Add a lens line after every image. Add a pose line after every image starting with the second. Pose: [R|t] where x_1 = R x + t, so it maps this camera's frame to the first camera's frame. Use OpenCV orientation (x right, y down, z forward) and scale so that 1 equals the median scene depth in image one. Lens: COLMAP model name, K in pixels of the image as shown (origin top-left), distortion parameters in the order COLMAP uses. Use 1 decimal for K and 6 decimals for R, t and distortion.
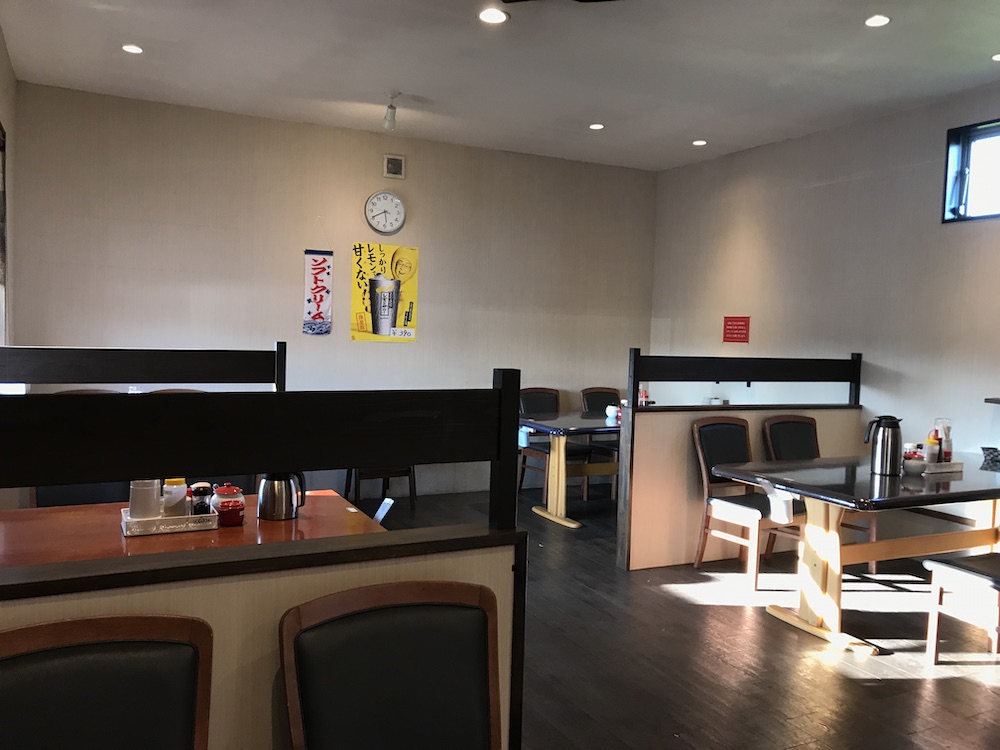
lens RADIAL K [[802.7, 0, 500.0], [0, 802.7, 375.0], [0, 0, 1]] dist [0.004667, 0.010981]
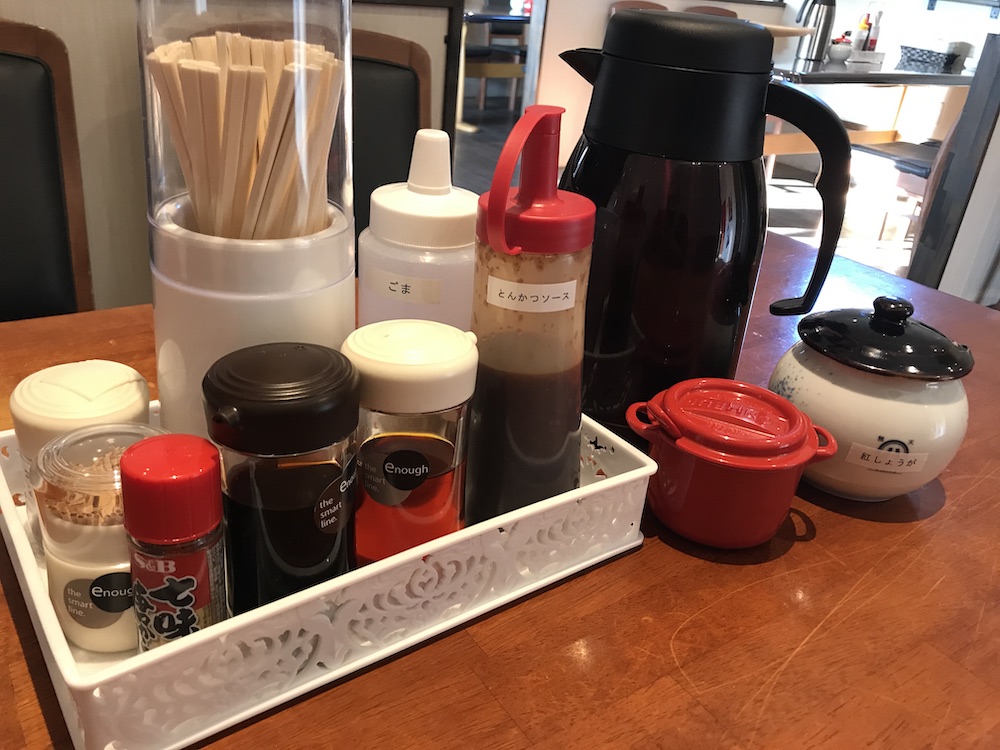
lens RADIAL K [[798.8, 0, 500.0], [0, 798.8, 375.0], [0, 0, 1]] dist [-0.010885, -0.004952]
pose [[0.988481, -0.004298, 0.151281, -0.025219], [-0.057958, 0.912642, 0.404629, 0.103009], [-0.139805, -0.408737, 0.901881, 0.051919]]
